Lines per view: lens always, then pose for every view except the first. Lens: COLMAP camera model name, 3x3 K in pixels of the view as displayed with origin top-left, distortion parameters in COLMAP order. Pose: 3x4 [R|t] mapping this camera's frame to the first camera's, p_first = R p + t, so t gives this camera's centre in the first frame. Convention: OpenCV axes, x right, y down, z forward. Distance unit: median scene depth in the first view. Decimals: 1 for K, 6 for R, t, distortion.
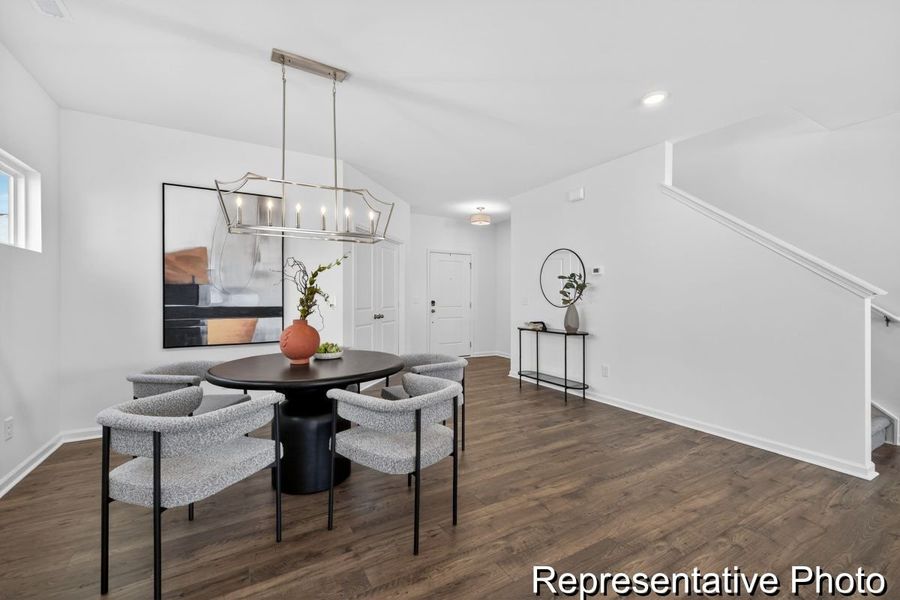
lens RADIAL K [[377.8, 0, 449.3], [0, 377.8, 297.0], [0, 0, 1]] dist [0.010627, -0.001924]
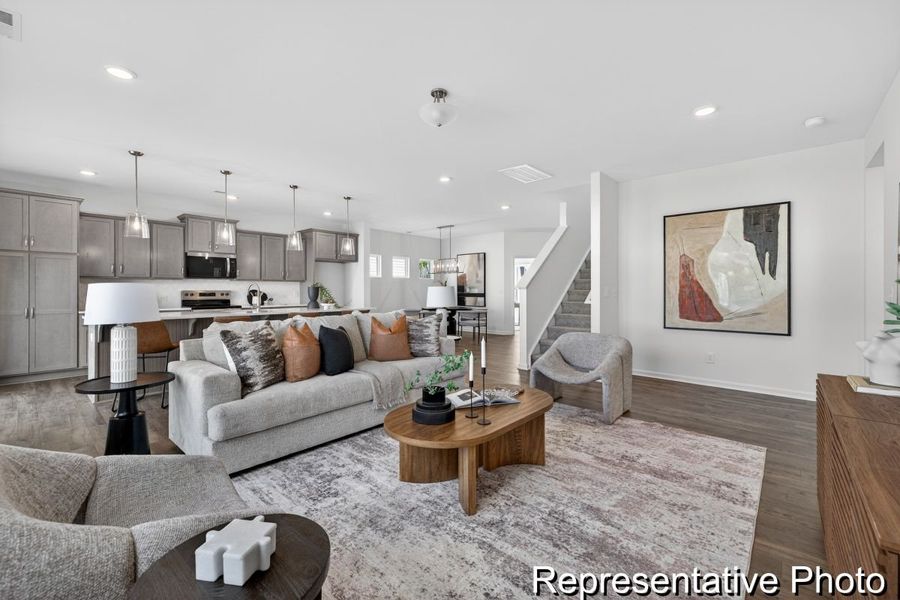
lens RADIAL K [[377.8, 0, 451.8], [0, 377.8, 291.3], [0, 0, 1]] dist [0.010627, -0.001924]
pose [[0.322498, 0.000526, -0.946570, 2.226000], [0.004001, 0.999990, 0.001919, 0.006359], [0.946562, -0.004407, 0.322492, -0.093485]]
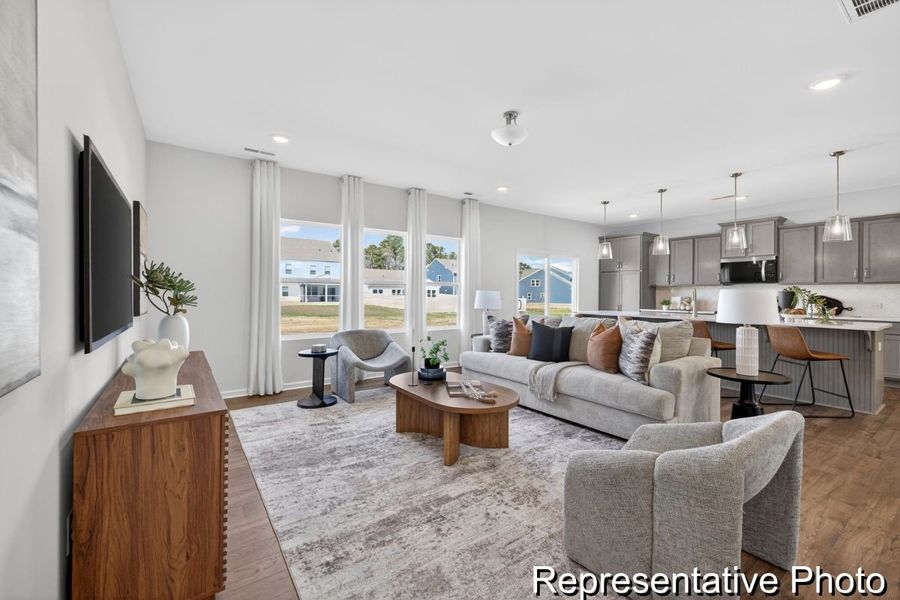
lens RADIAL K [[377.8, 0, 451.3], [0, 377.8, 294.0], [0, 0, 1]] dist [0.010627, -0.001924]
pose [[-0.995080, -0.008282, -0.098730, 1.657440], [-0.007698, 0.999951, -0.006289, 0.012161], [0.098777, -0.005498, -0.995094, 1.051958]]
